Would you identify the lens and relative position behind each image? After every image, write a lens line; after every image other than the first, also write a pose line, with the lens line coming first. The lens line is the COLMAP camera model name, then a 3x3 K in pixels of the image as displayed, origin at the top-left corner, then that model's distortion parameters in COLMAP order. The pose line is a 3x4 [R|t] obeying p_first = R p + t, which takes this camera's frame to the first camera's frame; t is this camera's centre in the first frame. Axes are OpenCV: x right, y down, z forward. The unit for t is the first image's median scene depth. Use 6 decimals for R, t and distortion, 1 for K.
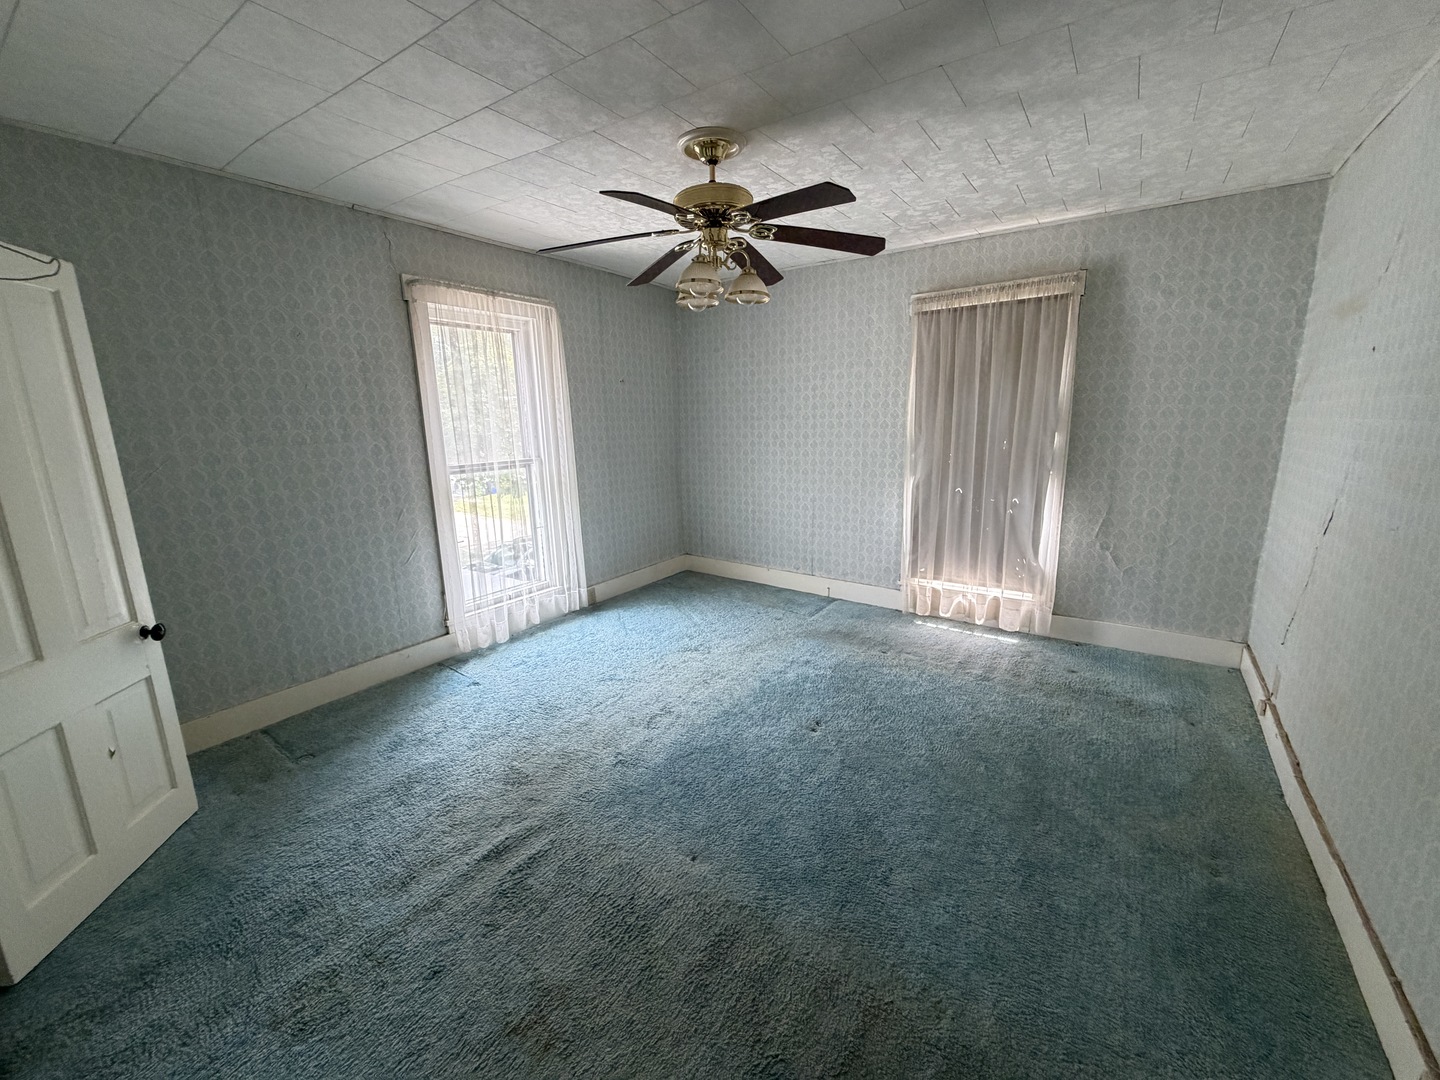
lens RADIAL K [[574.7, 0, 716.7], [0, 574.7, 538.4], [0, 0, 1]] dist [-0.001631, 0.000937]
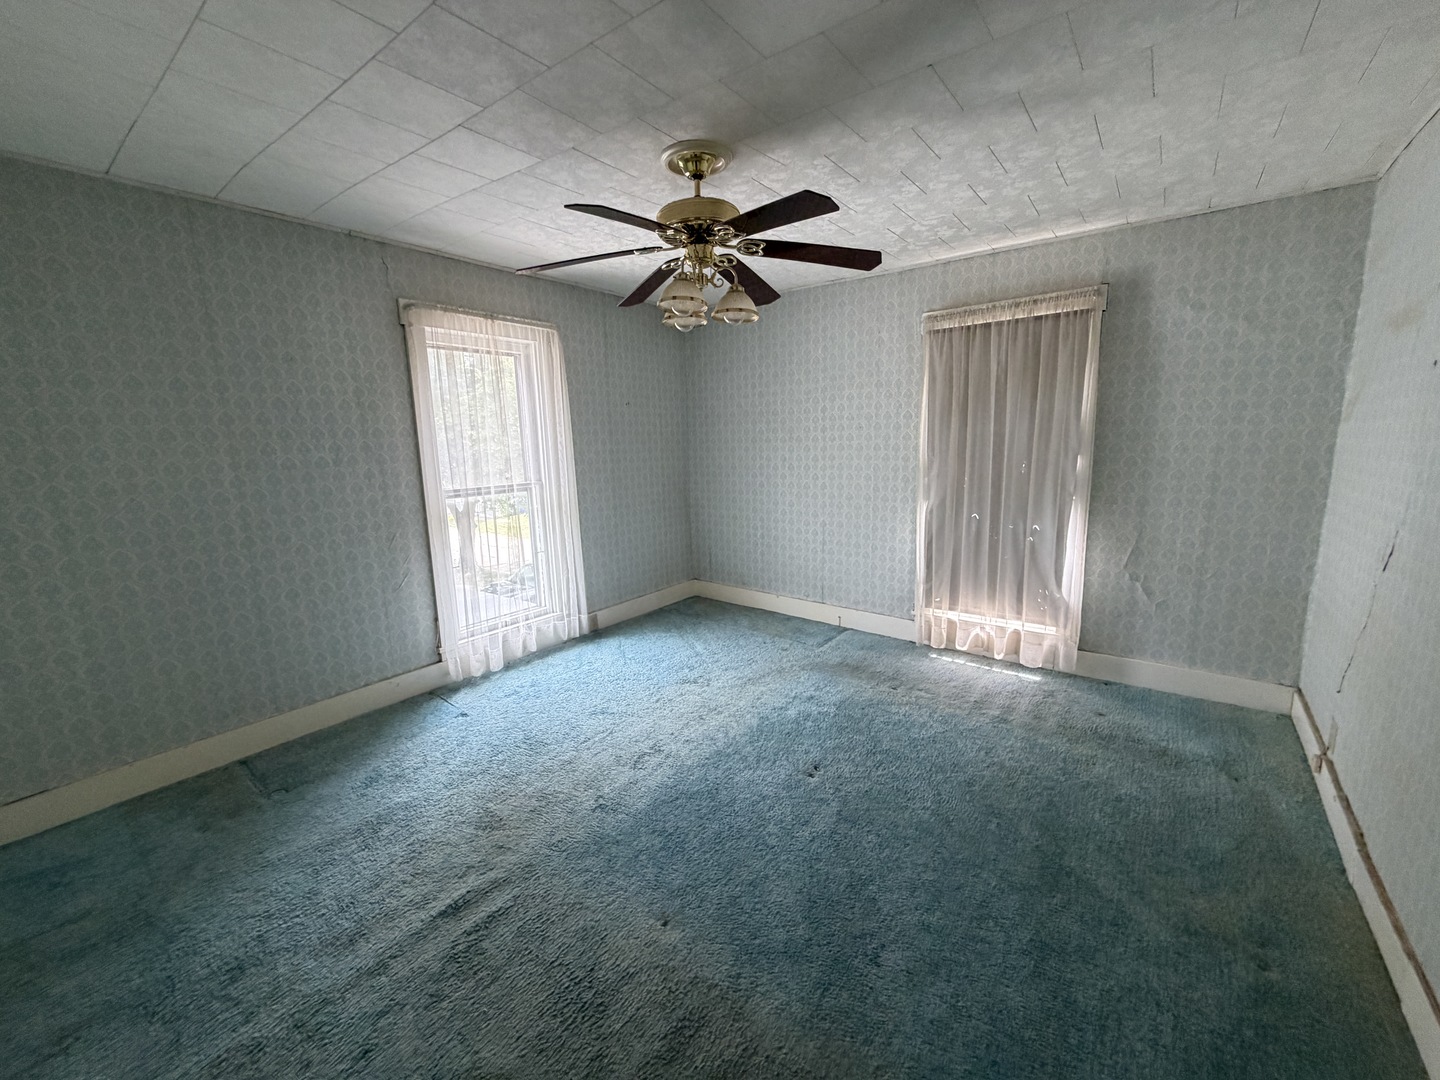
lens RADIAL K [[574.7, 0, 716.3], [0, 574.7, 537.9], [0, 0, 1]] dist [-0.001631, 0.000937]
pose [[0.998860, 0.005398, -0.047440, 0.047680], [-0.007132, 0.999310, -0.036462, -0.011779], [0.047210, 0.036758, 0.998208, 0.043413]]
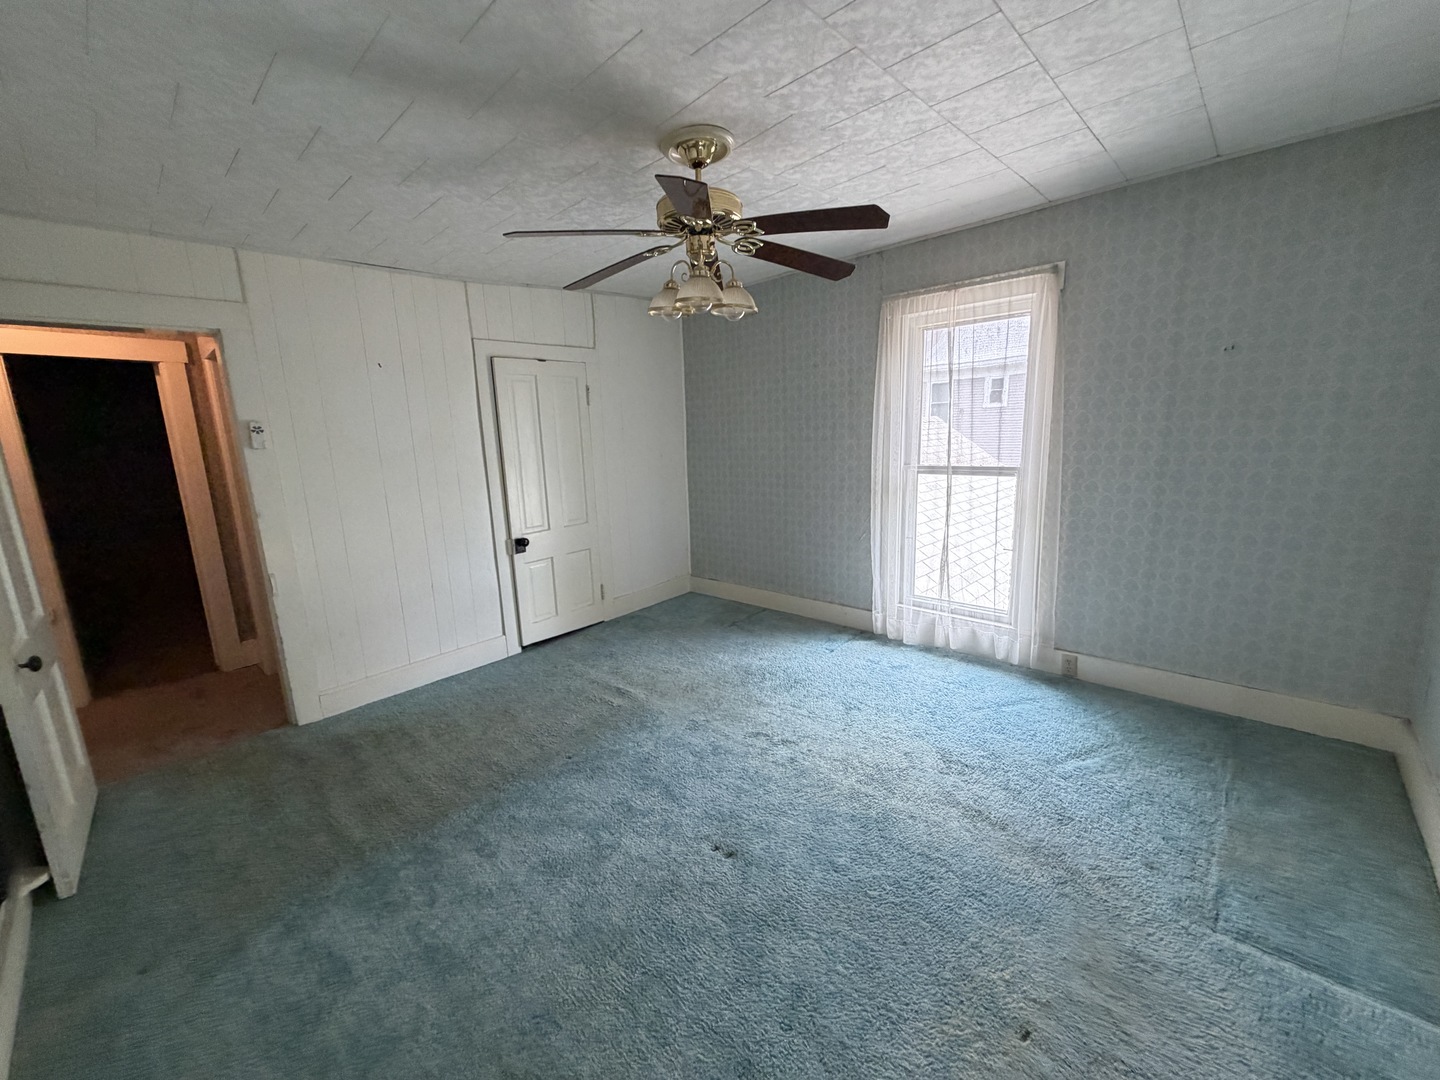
lens RADIAL K [[574.7, 0, 717.0], [0, 574.7, 539.4], [0, 0, 1]] dist [-0.001631, 0.000937]
pose [[-0.136641, 0.218207, -0.966289, 0.668566], [-0.163554, 0.957083, 0.239255, -0.199105], [0.977026, 0.190732, -0.095088, 0.810814]]
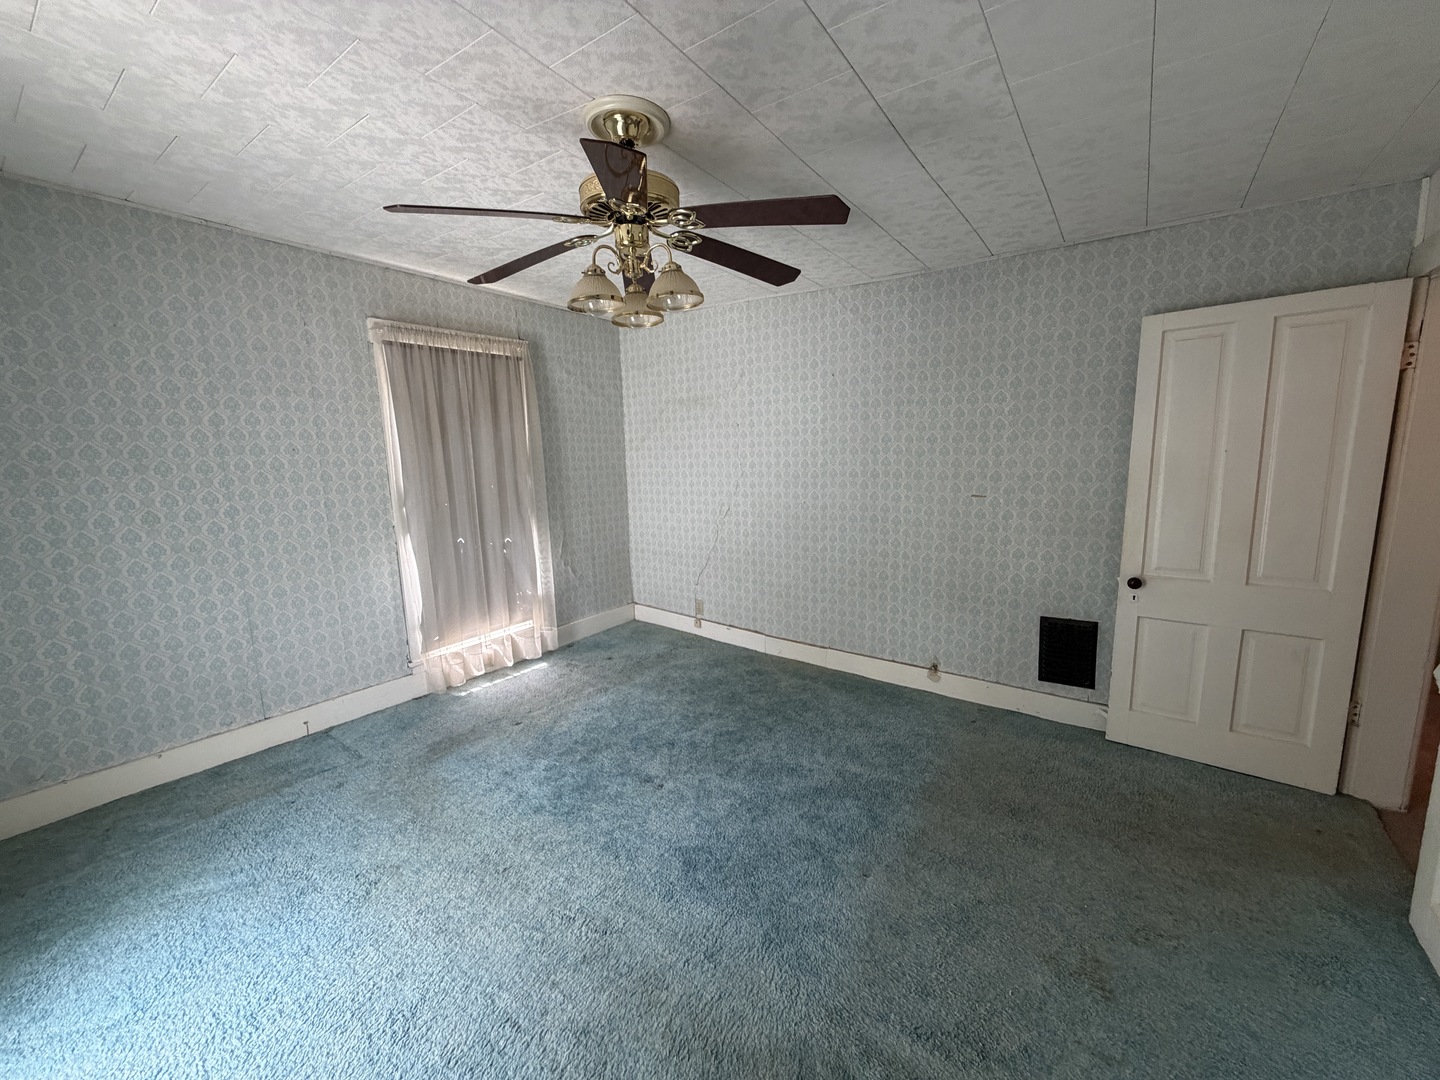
lens RADIAL K [[574.7, 0, 712.9], [0, 574.7, 539.3], [0, 0, 1]] dist [-0.001631, 0.000937]
pose [[0.014077, -0.137591, 0.990389, -0.579893], [0.227207, 0.965018, 0.130837, -0.132409], [-0.973745, 0.223181, 0.044846, 0.641608]]
